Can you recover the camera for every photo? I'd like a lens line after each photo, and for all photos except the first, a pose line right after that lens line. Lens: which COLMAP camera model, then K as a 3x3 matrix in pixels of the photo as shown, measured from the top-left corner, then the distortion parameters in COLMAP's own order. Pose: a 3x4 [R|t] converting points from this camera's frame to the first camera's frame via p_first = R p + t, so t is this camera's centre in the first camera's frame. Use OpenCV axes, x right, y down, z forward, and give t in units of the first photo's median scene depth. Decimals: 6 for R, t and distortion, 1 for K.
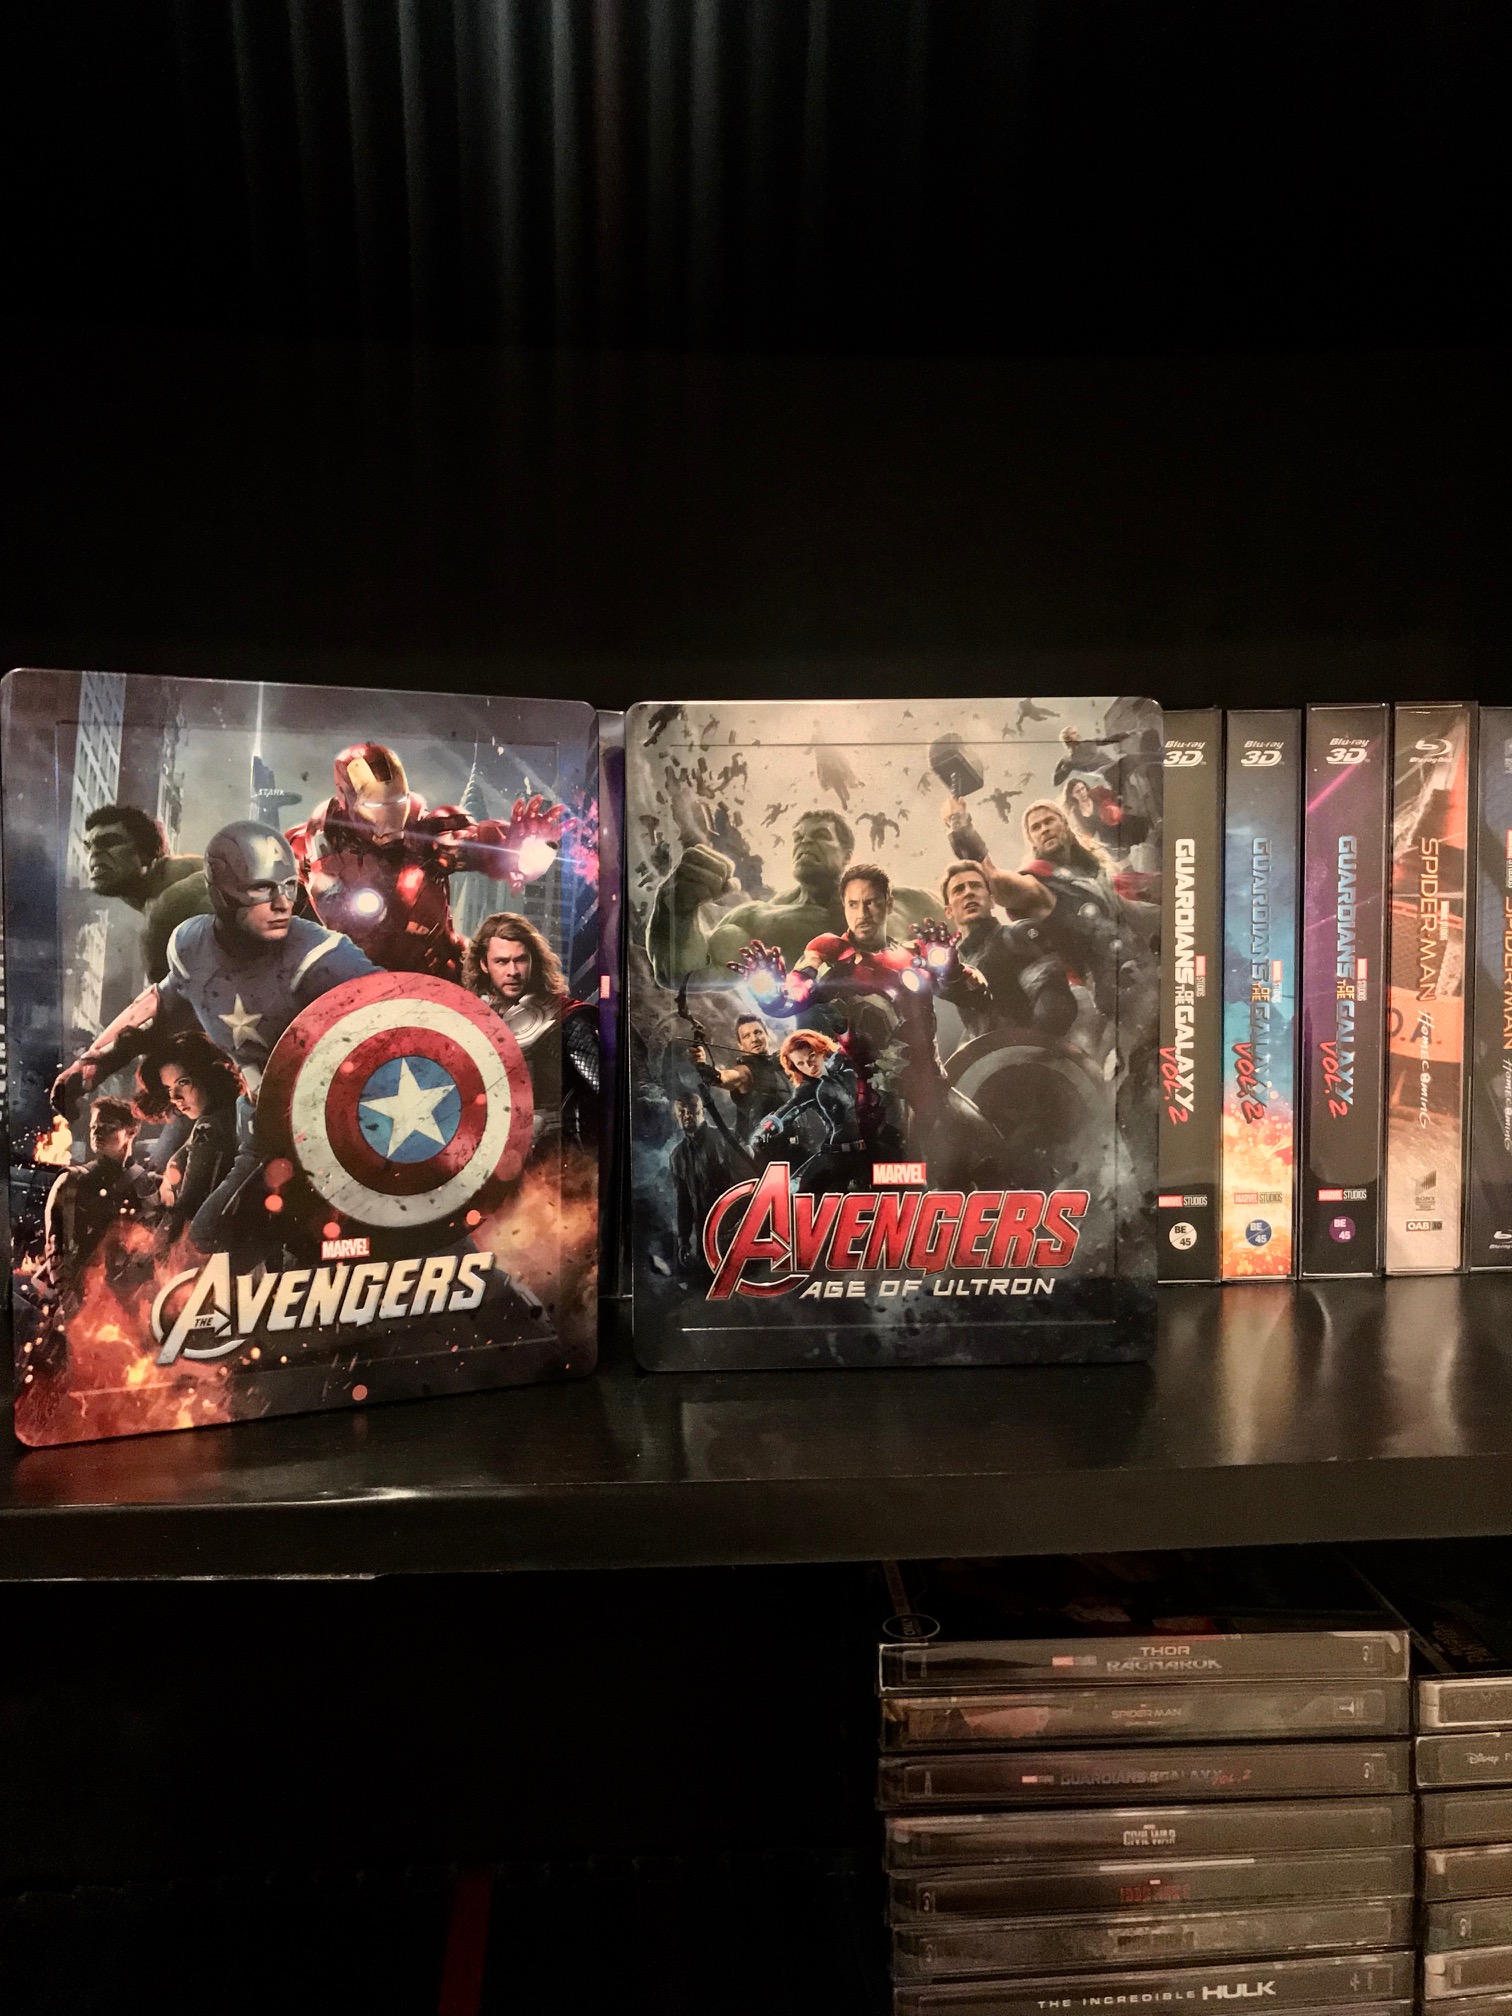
lens RADIAL K [[1635.0, 0, 750.5], [0, 1635.0, 1021.7], [0, 0, 1]] dist [0.013841, -0.026825]
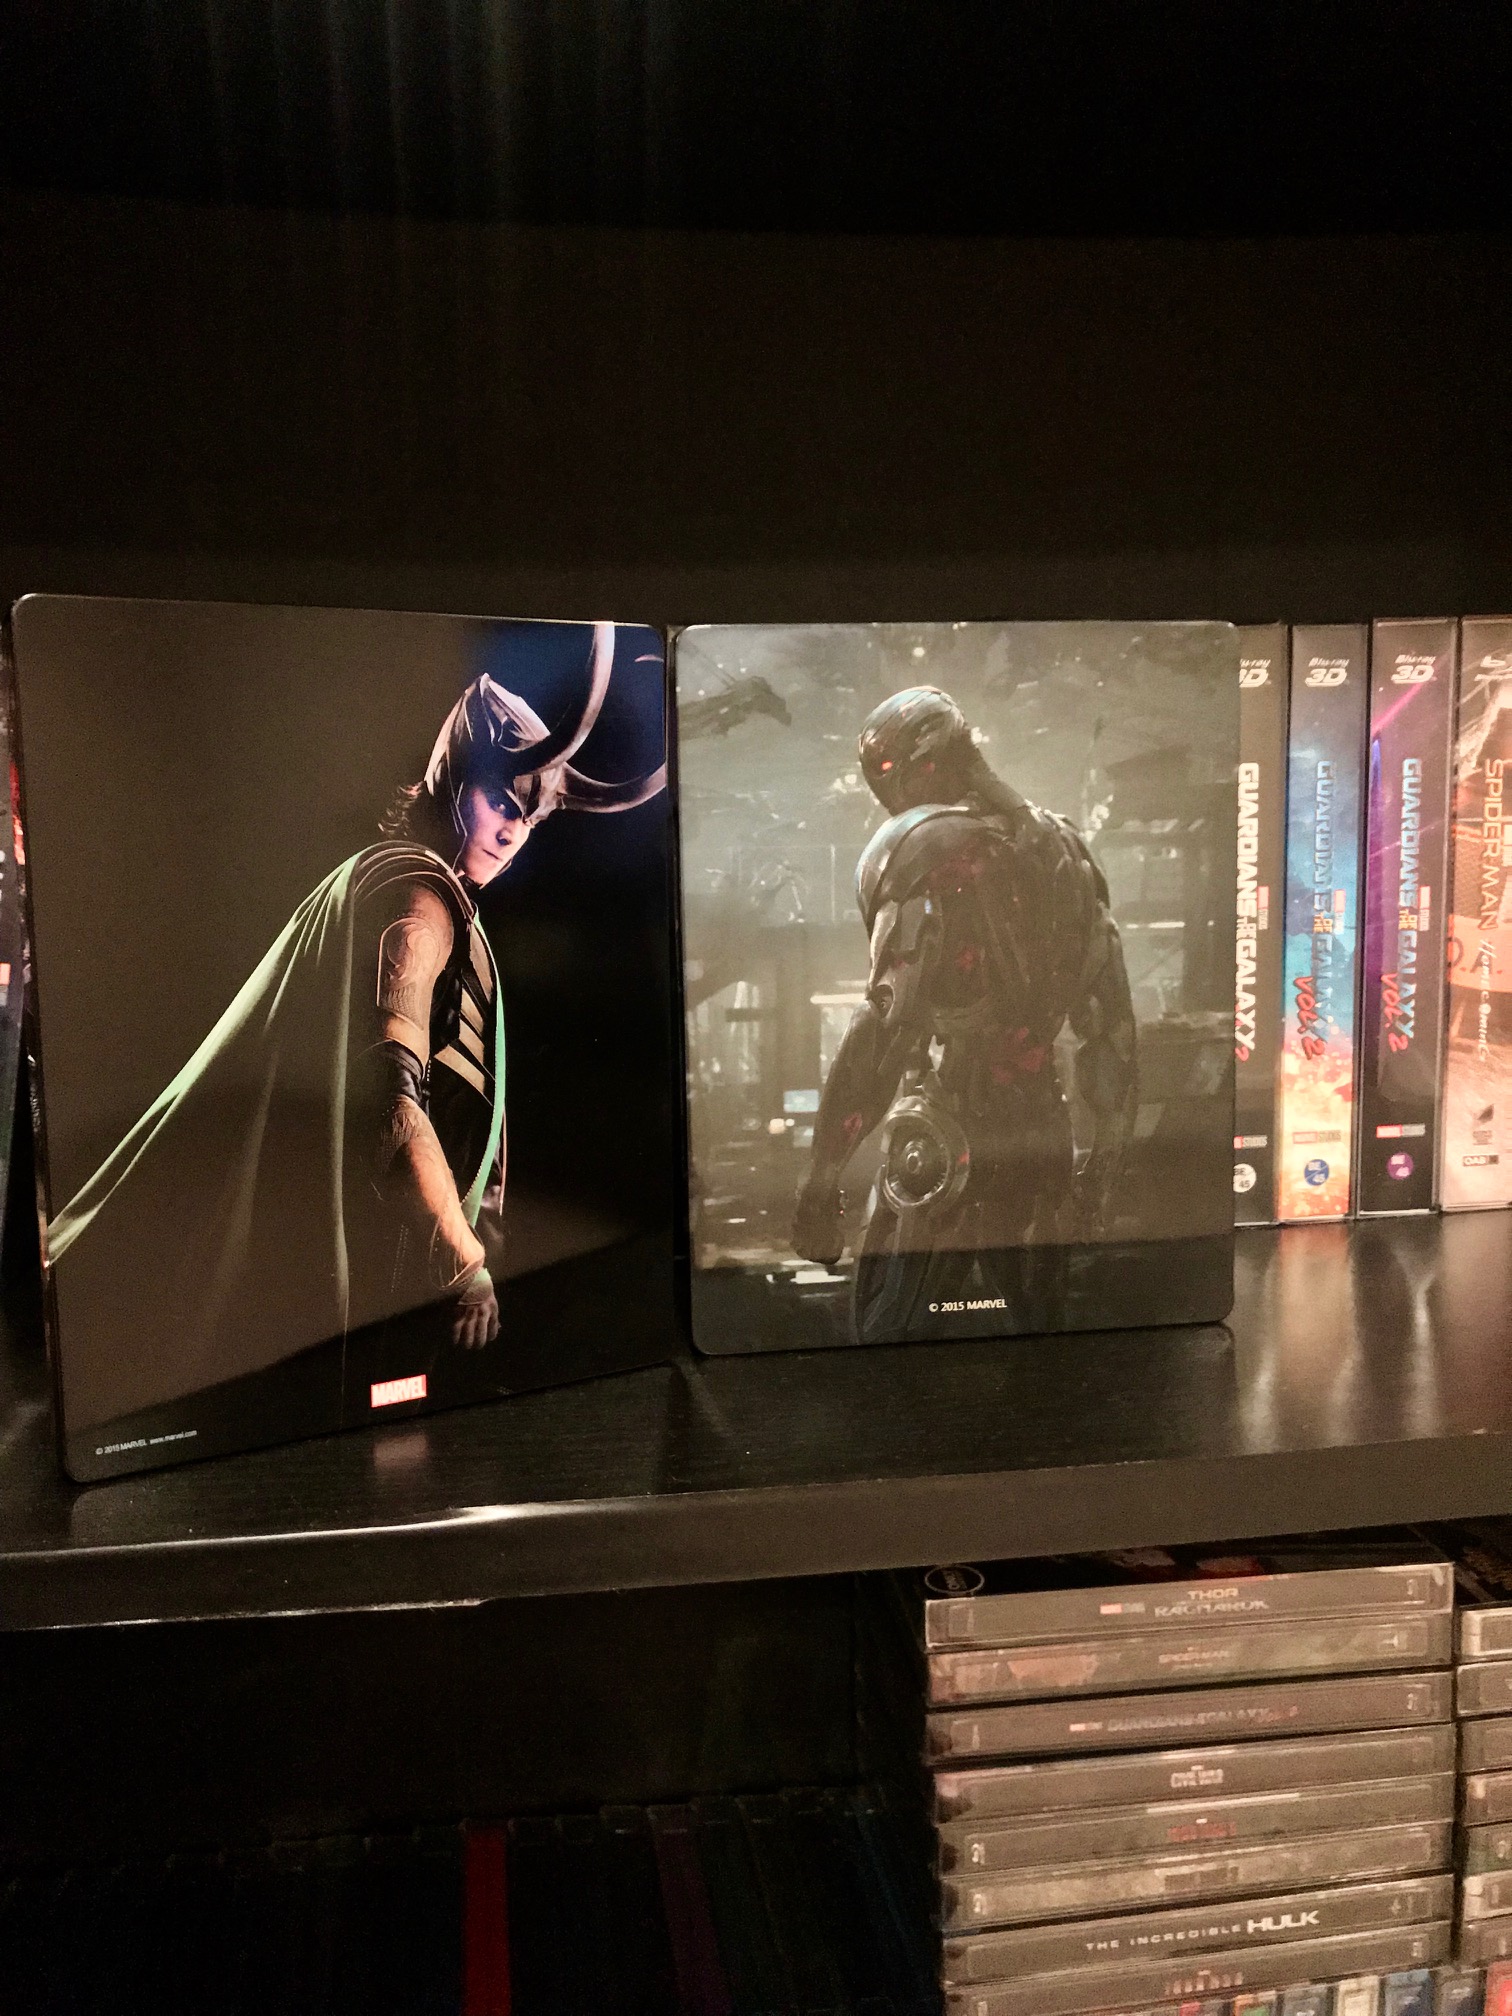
lens RADIAL K [[1635.0, 0, 740.9], [0, 1635.0, 1021.8], [0, 0, 1]] dist [0.013841, -0.026825]
pose [[0.997524, -0.019986, 0.067430, -0.088899], [0.015546, 0.997716, 0.065739, -0.027491], [-0.068590, -0.064528, 0.995556, 0.062689]]
